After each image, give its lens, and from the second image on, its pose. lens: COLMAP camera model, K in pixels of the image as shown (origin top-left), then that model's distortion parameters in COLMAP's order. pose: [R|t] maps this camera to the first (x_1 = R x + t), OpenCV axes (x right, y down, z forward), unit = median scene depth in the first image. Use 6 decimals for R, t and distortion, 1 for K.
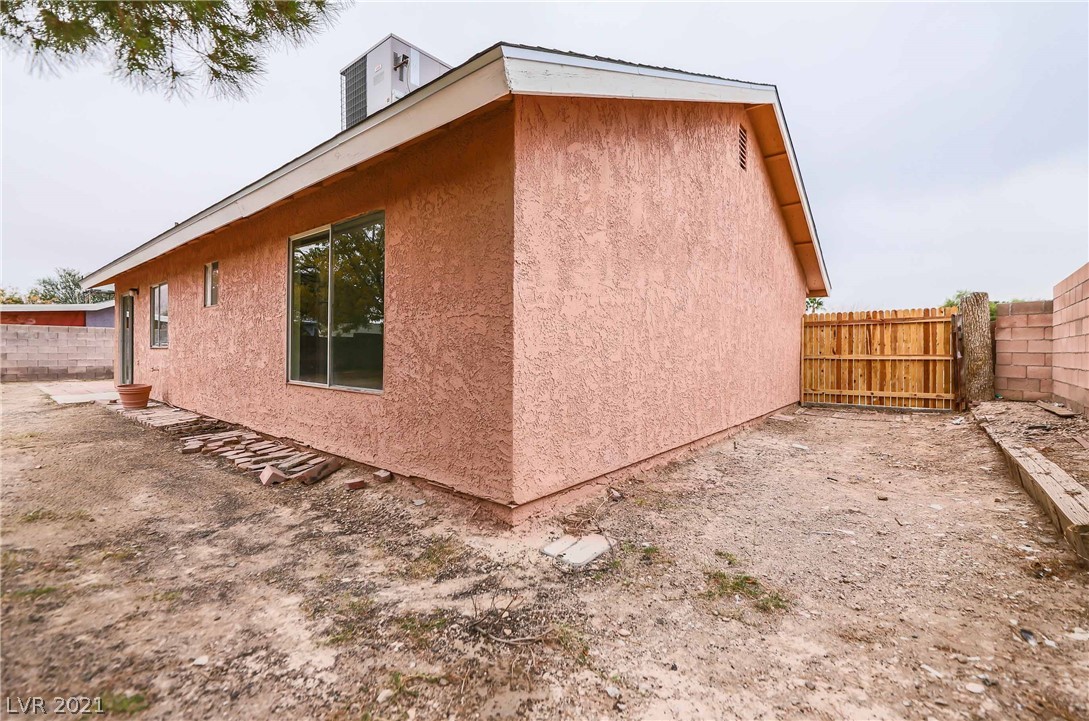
lens RADIAL K [[442.1, 0, 540.5], [0, 442.1, 356.8], [0, 0, 1]] dist [-0.002088, -0.001498]
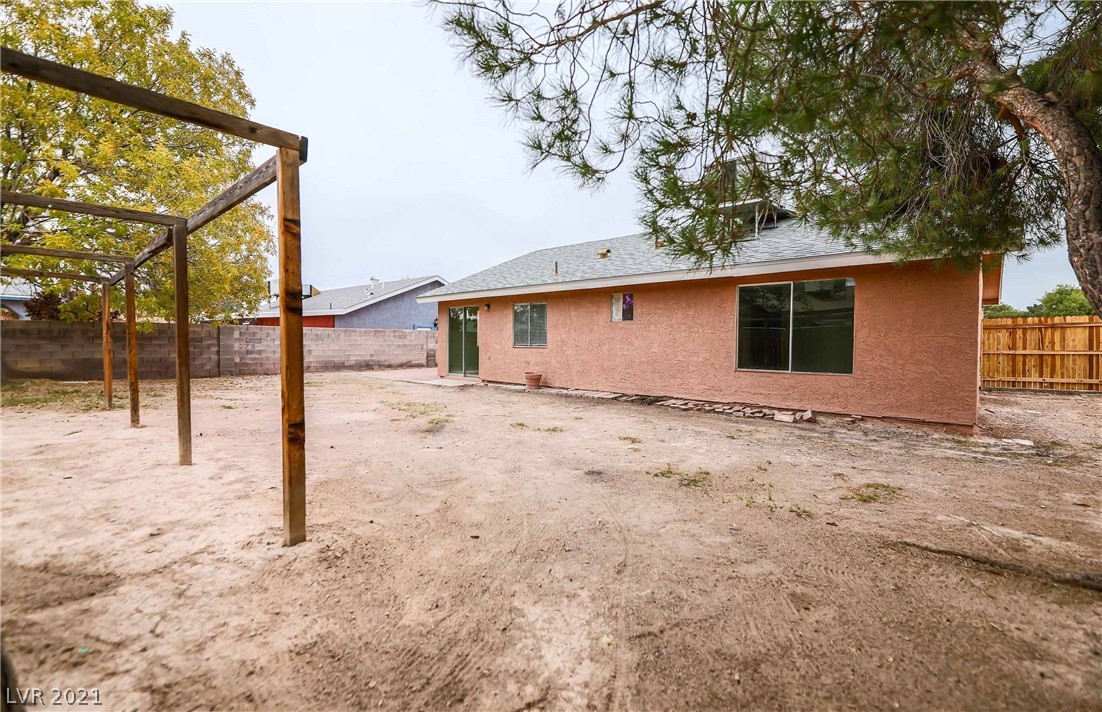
lens RADIAL K [[449.1, 0, 555.1], [0, 449.1, 352.6], [0, 0, 1]] dist [-0.002206, 0.000069]
pose [[0.998645, -0.002212, -0.051987, -0.644832], [0.002657, 0.999960, 0.008504, -0.014010], [0.051966, -0.008631, 0.998612, -0.417687]]
